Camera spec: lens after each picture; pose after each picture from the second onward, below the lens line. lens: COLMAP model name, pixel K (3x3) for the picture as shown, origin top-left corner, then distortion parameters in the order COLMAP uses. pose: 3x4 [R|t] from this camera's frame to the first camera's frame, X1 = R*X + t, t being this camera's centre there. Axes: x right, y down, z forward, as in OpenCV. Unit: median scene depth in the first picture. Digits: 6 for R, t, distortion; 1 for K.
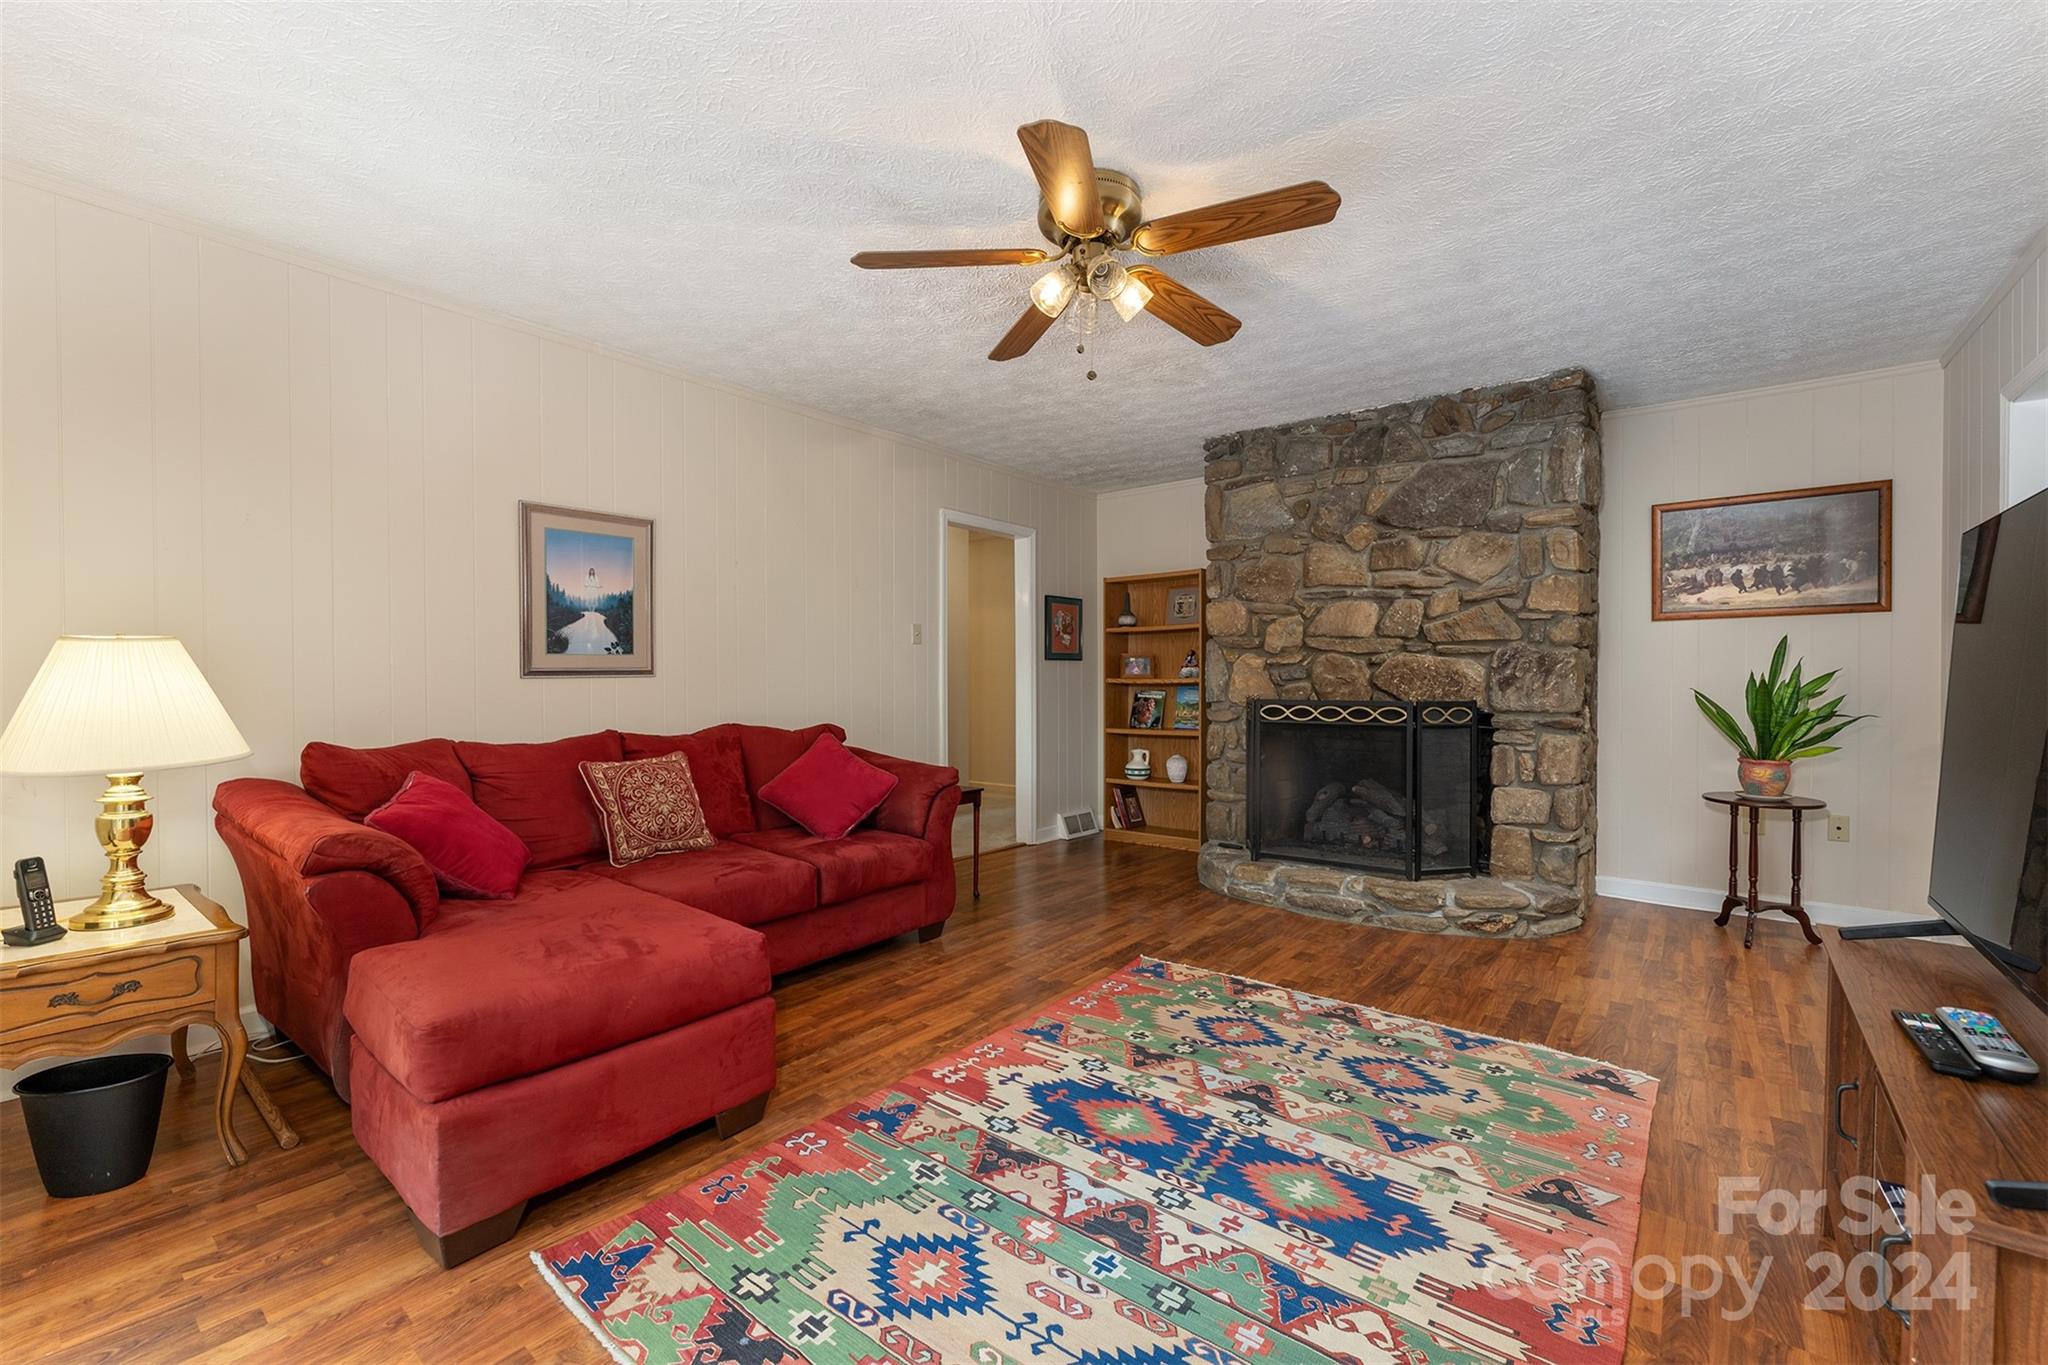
lens RADIAL K [[824.3, 0, 1024.0], [0, 824.3, 682.5], [0, 0, 1]] dist [-0.007890, -0.000057]
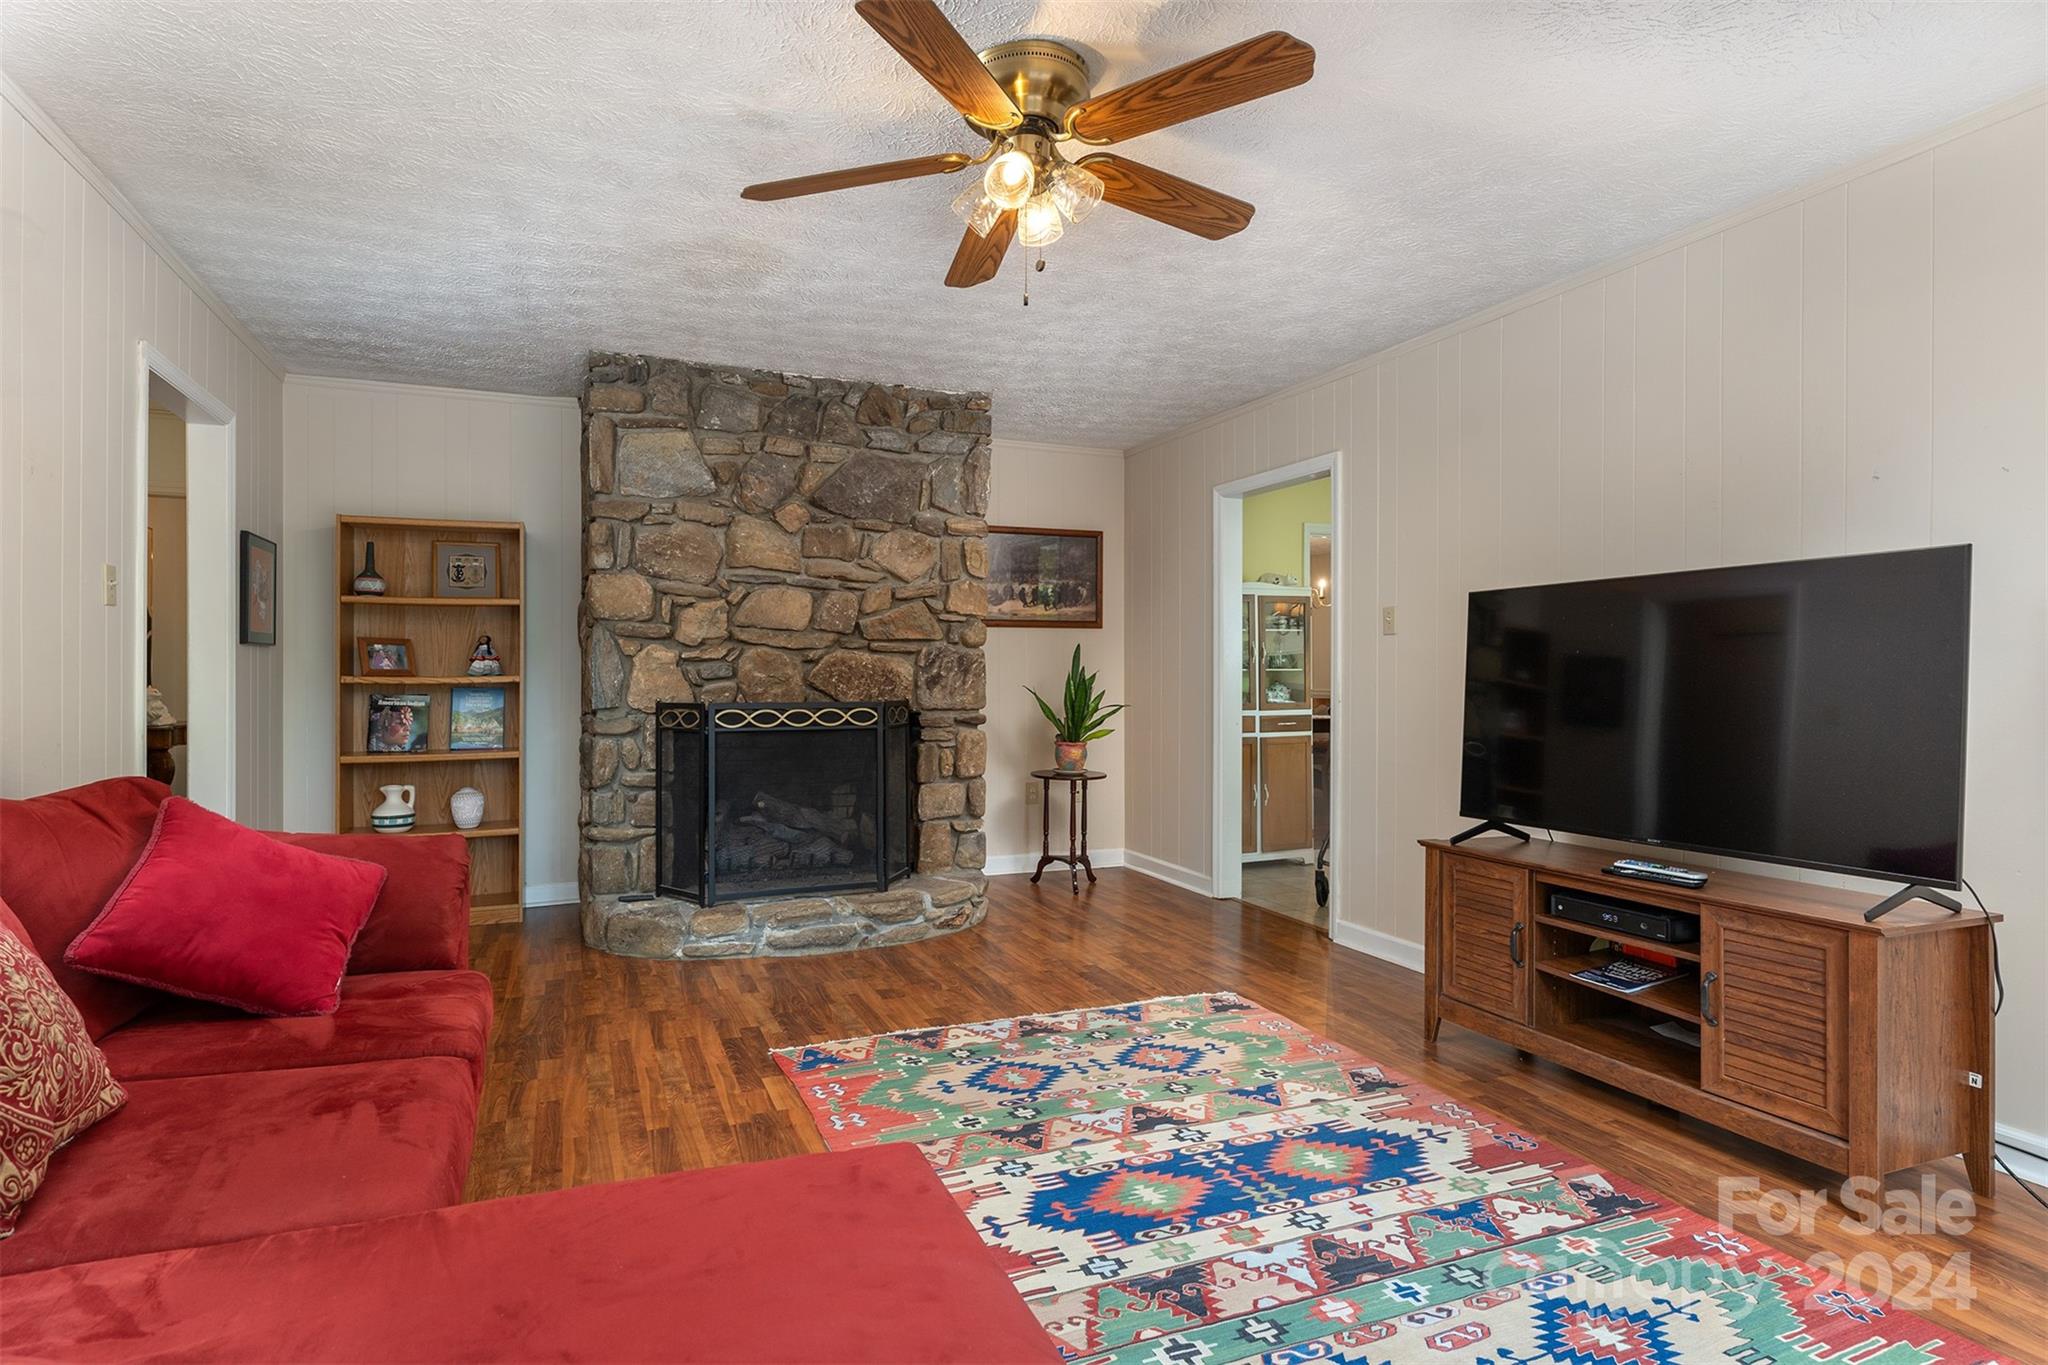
lens RADIAL K [[1009.4, 0, 925.6], [0, 1009.4, 667.8], [0, 0, 1]] dist [-0.000888, -0.000825]
pose [[0.526711, 0.008640, 0.850000, -0.712518], [0.001893, 0.999934, -0.011337, -0.003821], [-0.850042, 0.007580, 0.526660, 0.505097]]
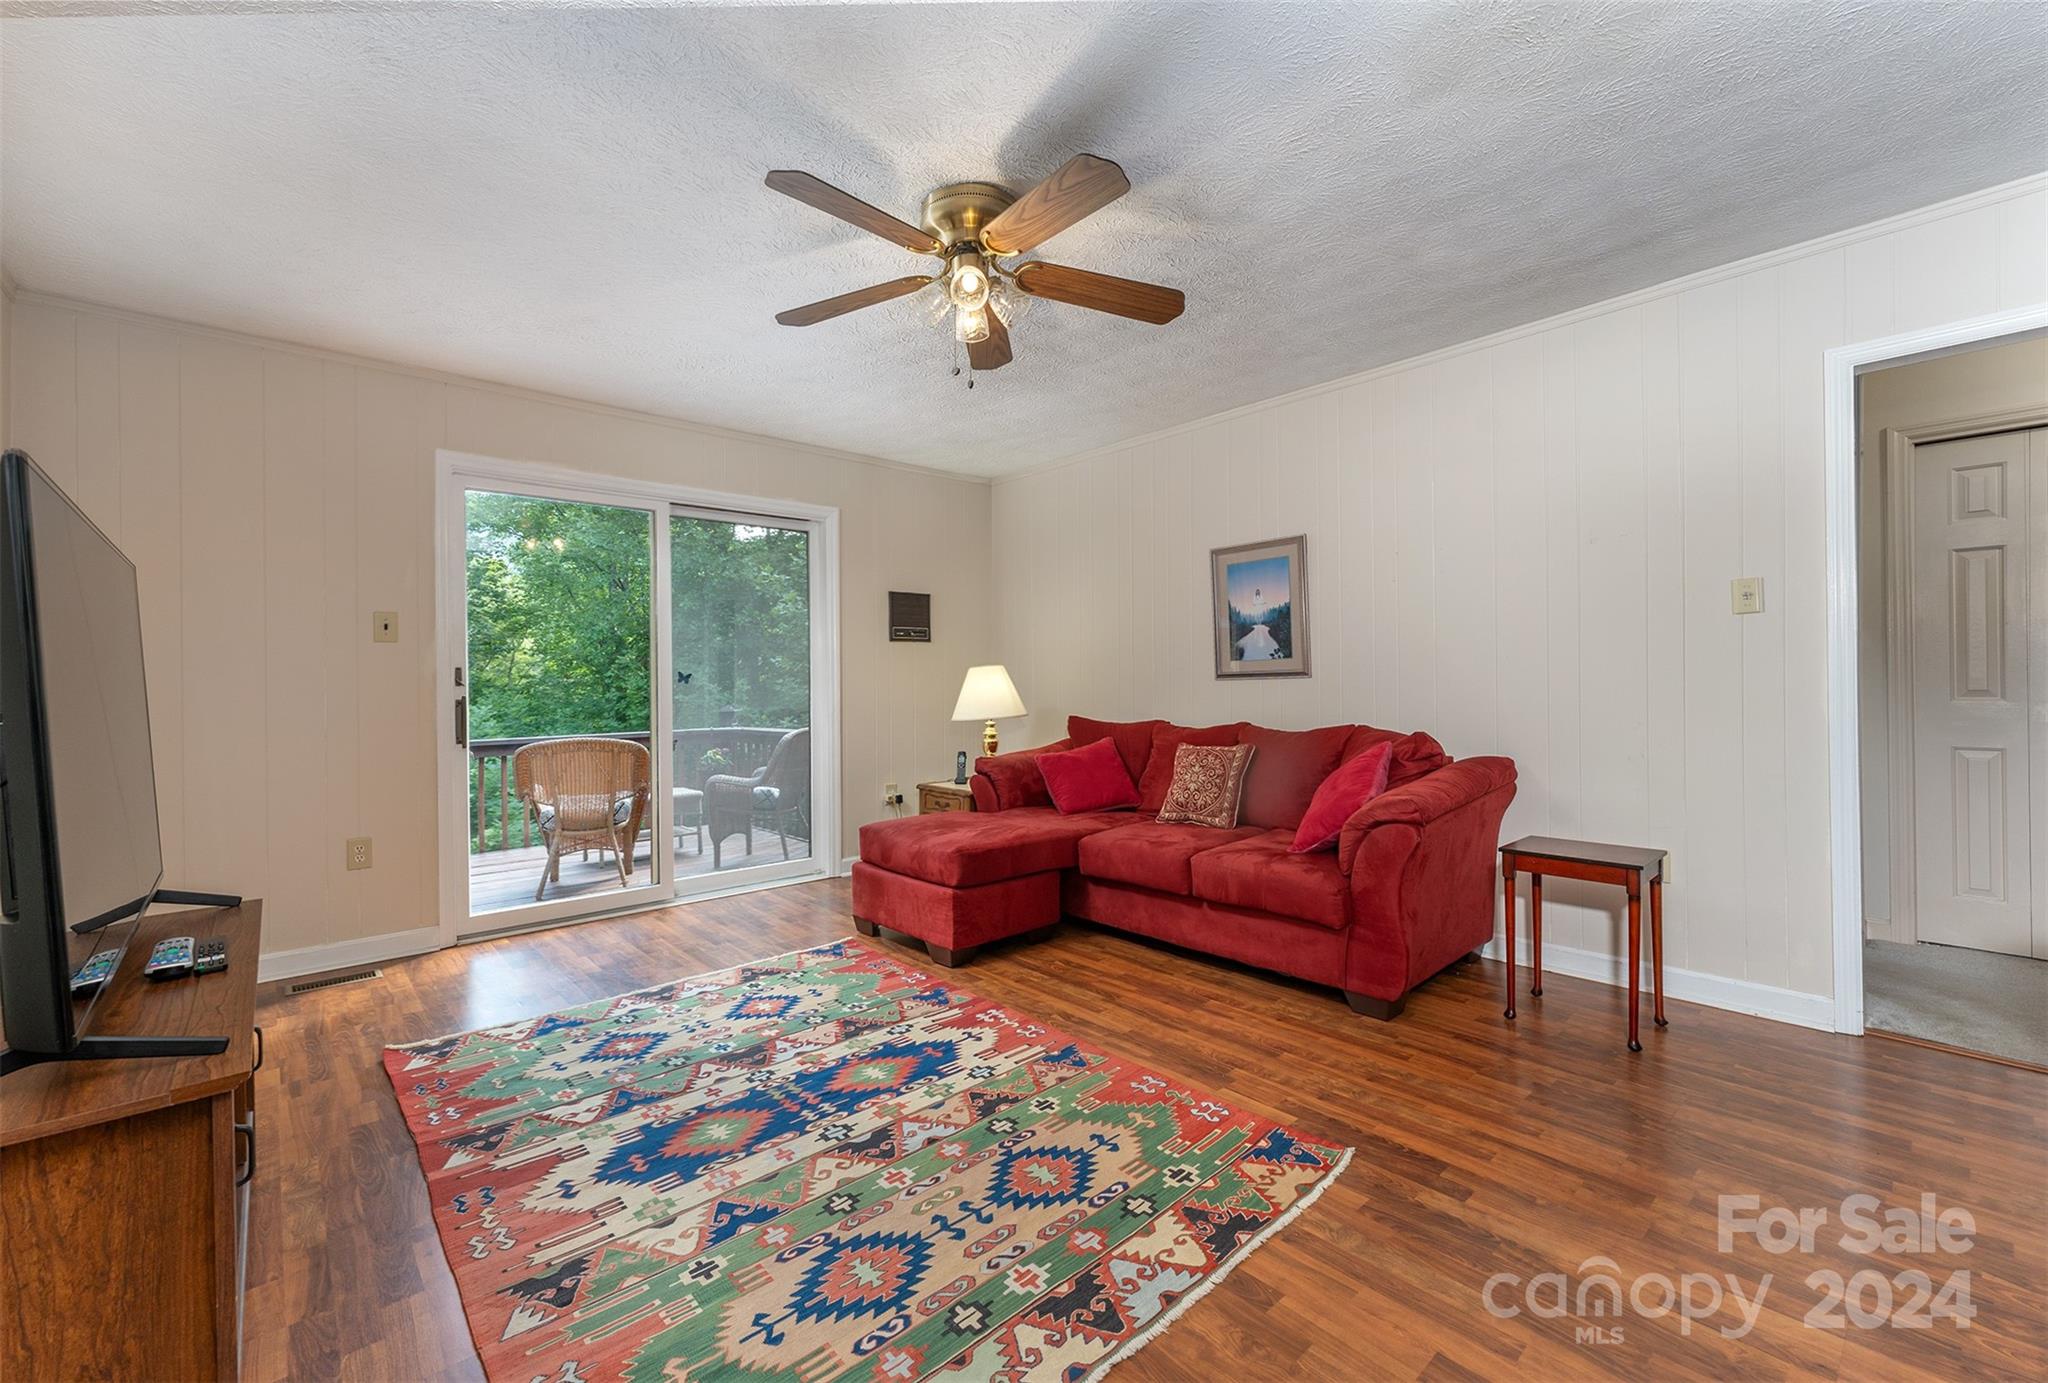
lens RADIAL K [[844.2, 0, 1024.0], [0, 844.2, 691.5], [0, 0, 1]] dist [-0.000619, 0.000105]
pose [[-0.147839, 0.011824, -0.988941, 0.976668], [0.005483, 0.999923, 0.011135, -0.004710], [0.988996, -0.003776, -0.147893, 1.088626]]
